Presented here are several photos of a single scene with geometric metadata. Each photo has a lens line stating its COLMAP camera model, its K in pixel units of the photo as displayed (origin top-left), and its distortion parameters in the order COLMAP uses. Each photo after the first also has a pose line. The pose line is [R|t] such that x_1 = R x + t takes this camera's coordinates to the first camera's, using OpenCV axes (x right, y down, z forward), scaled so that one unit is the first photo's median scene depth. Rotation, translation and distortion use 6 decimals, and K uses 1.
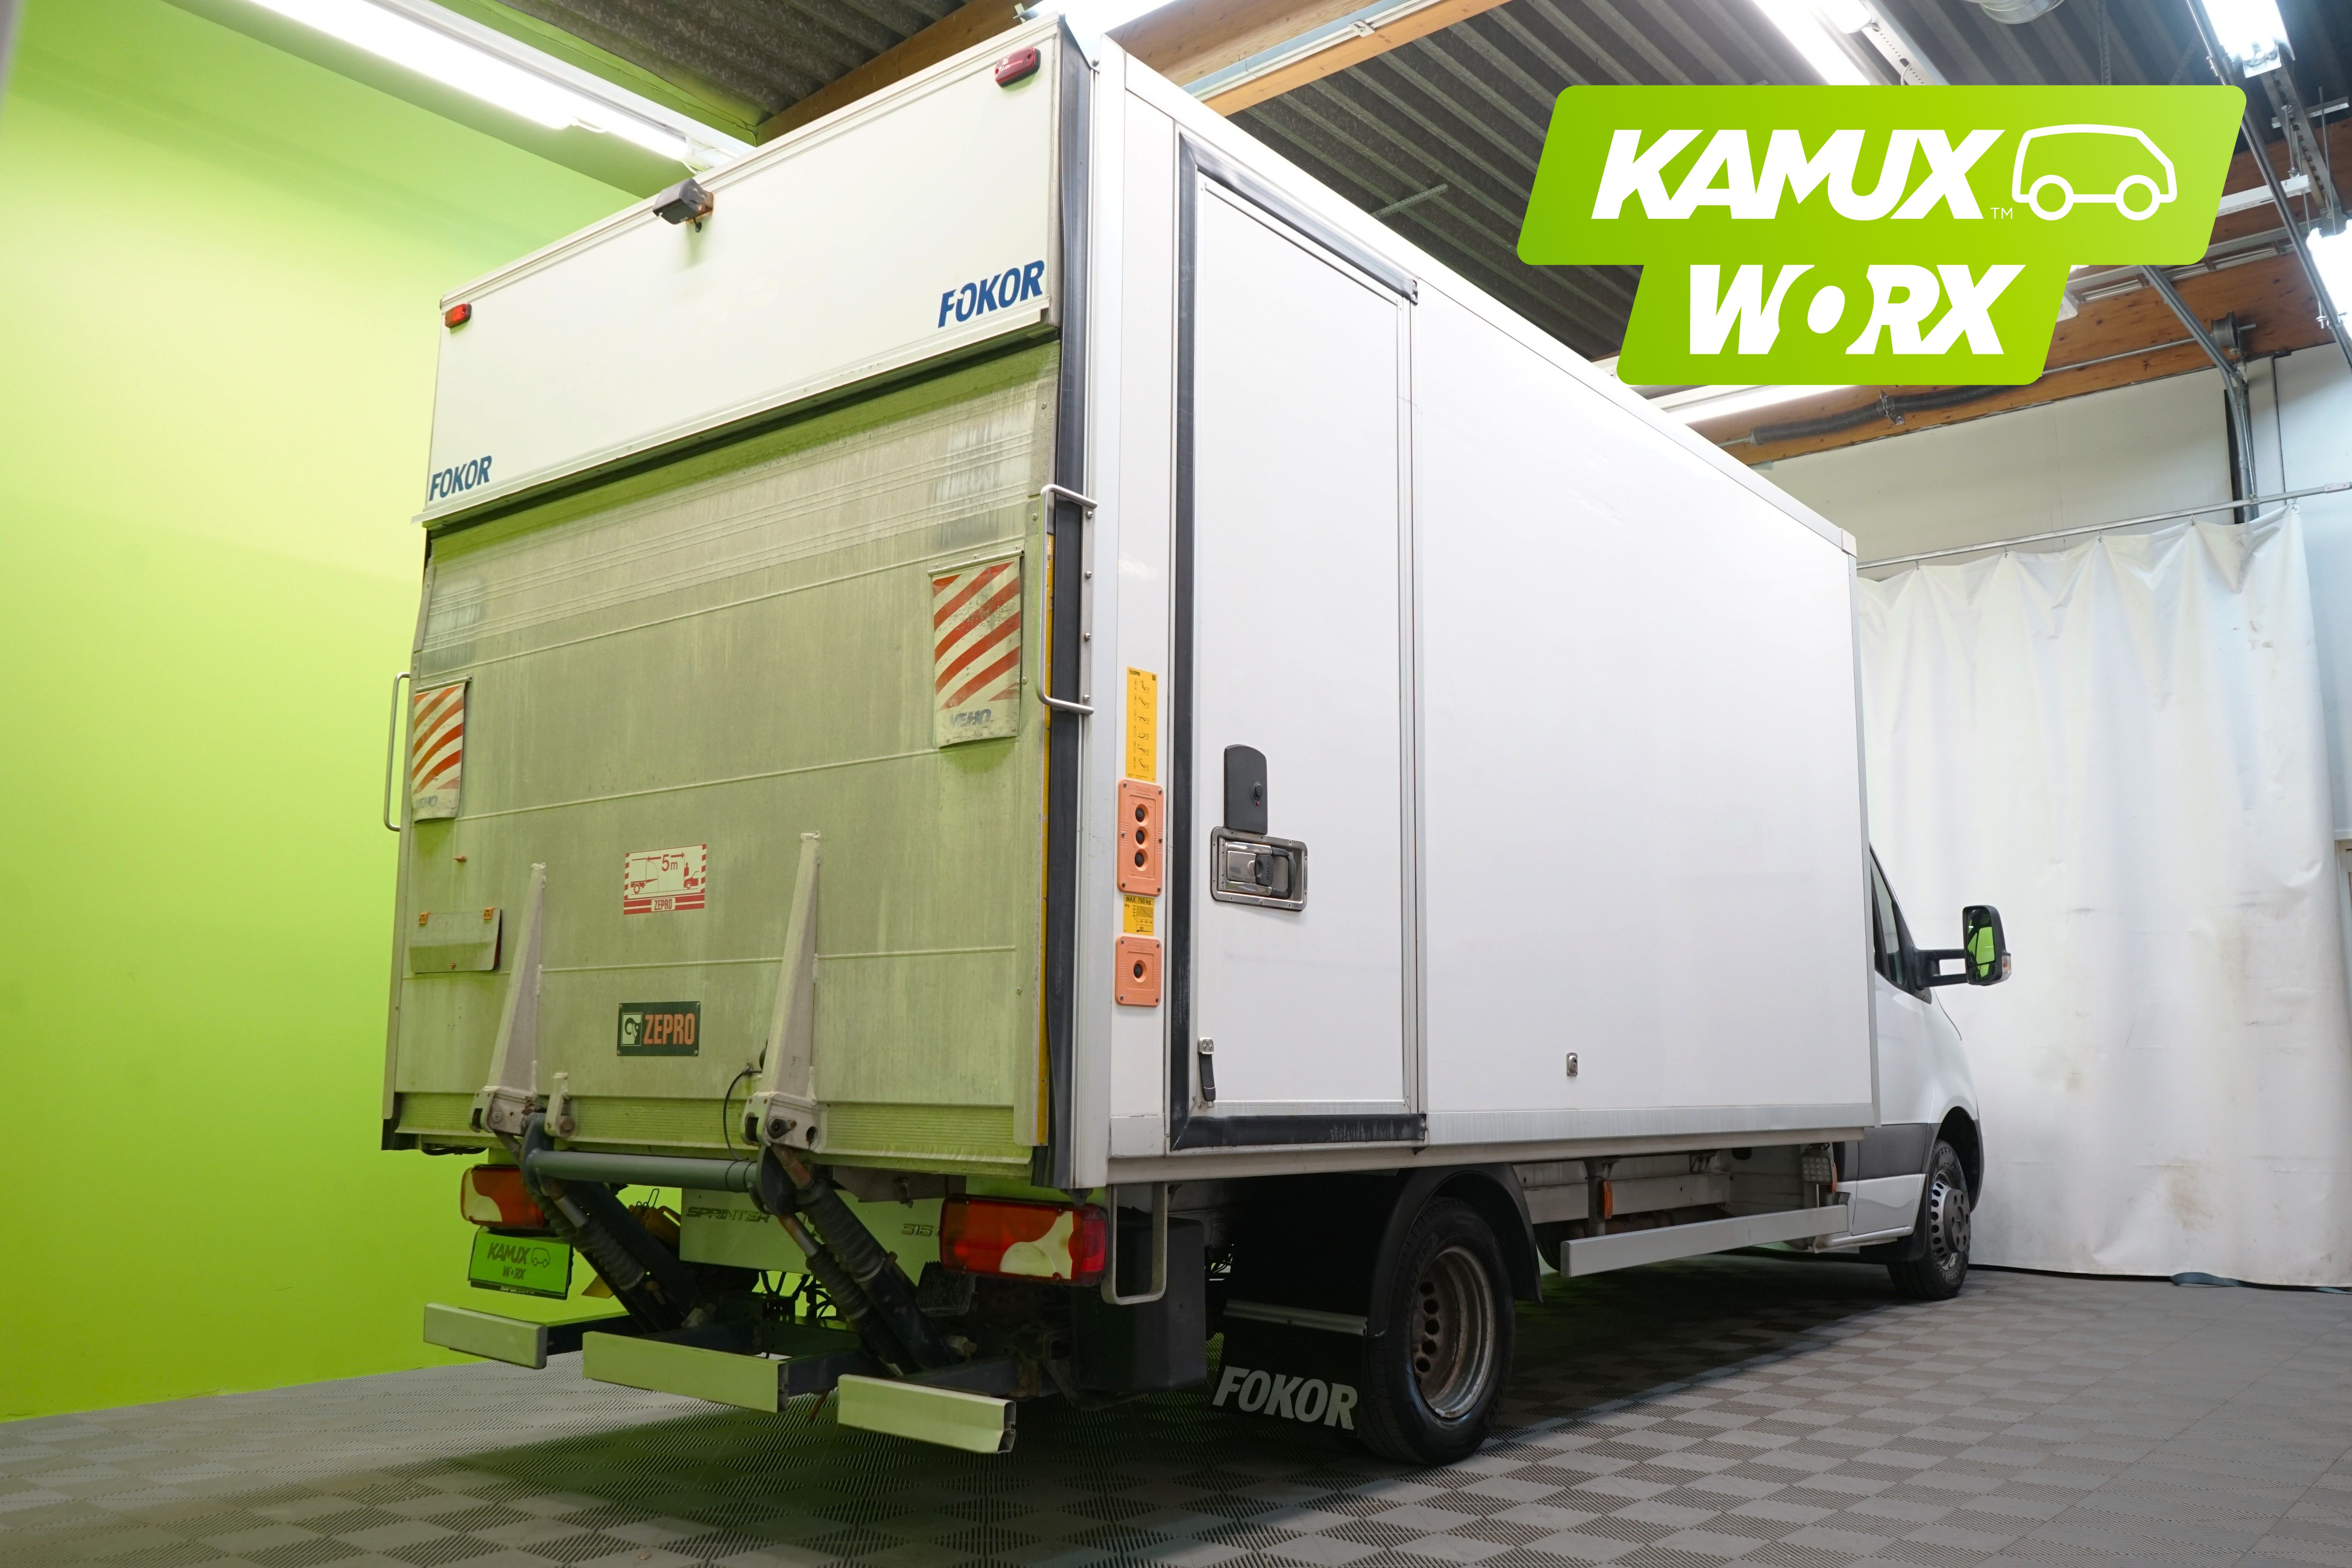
lens RADIAL K [[1871.3, 0, 1177.1], [0, 1871.3, 775.4], [0, 0, 1]] dist [0.006872, 0.003363]
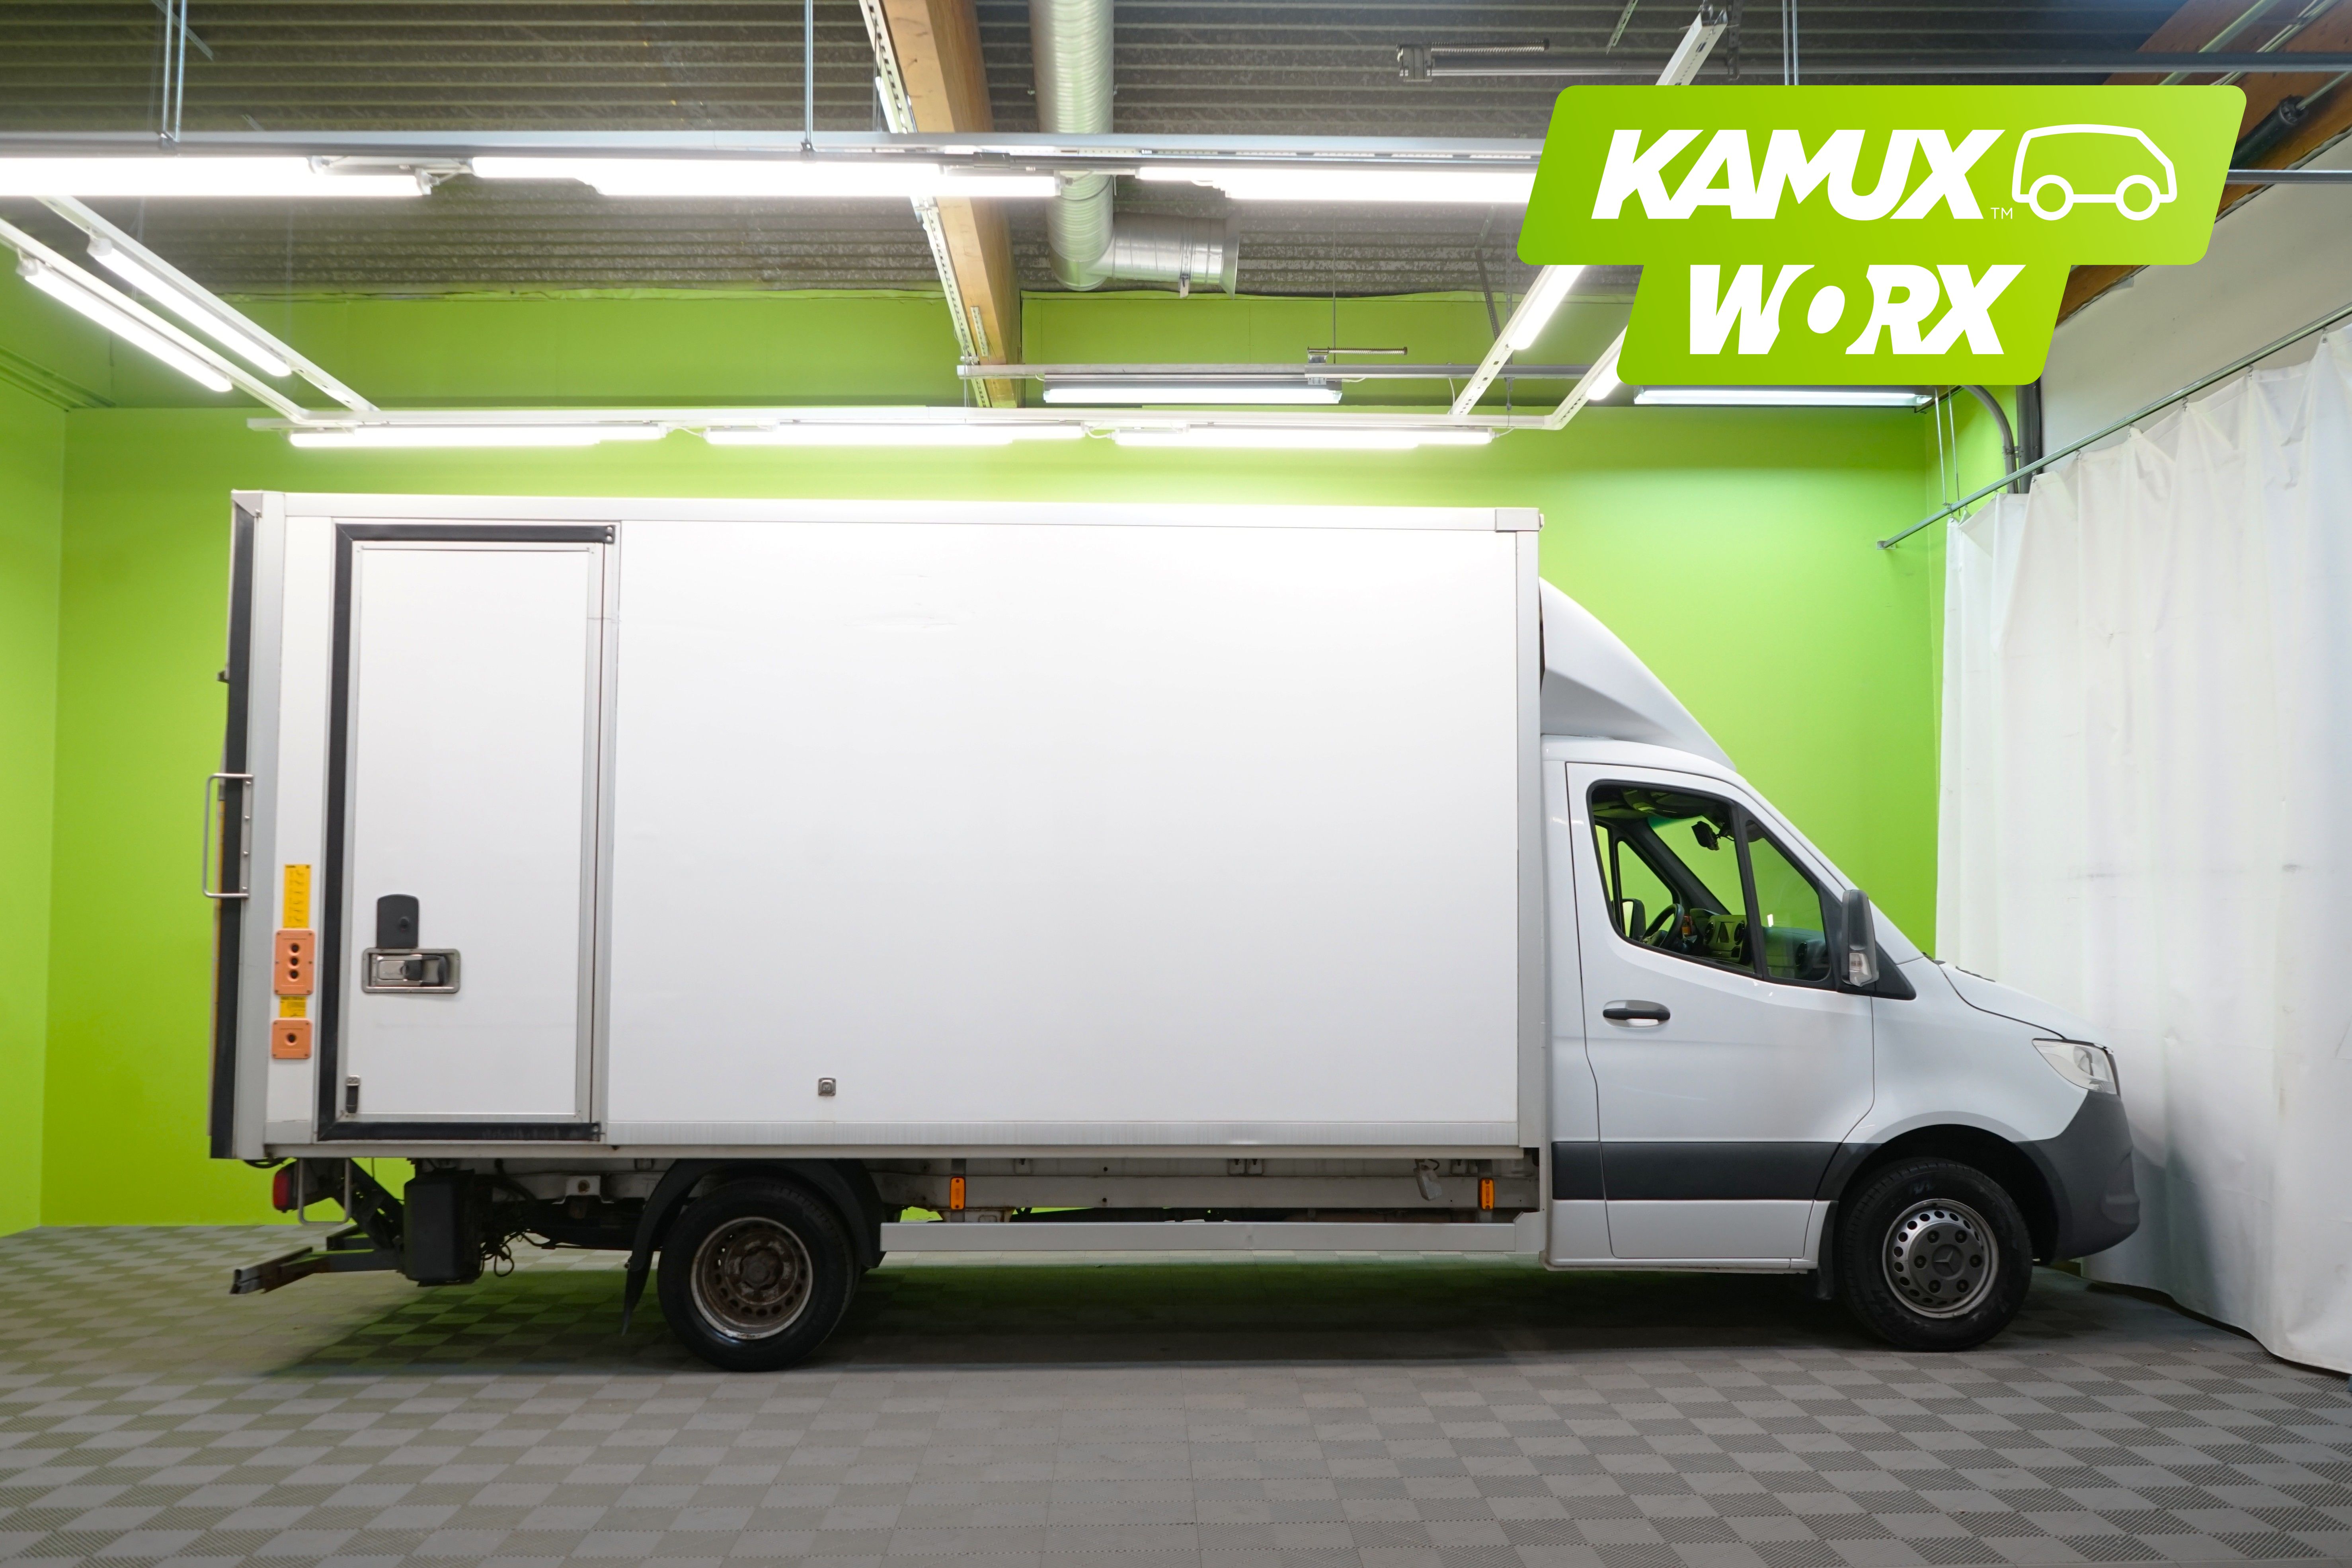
lens RADIAL K [[1871.3, 0, 1171.7], [0, 1871.3, 789.0], [0, 0, 1]] dist [0.006872, 0.003363]
pose [[0.646760, -0.059631, -0.760359, 1.710545], [0.121525, 0.992259, 0.025552, -0.066715], [0.752950, -0.108929, 0.649000, 0.462297]]
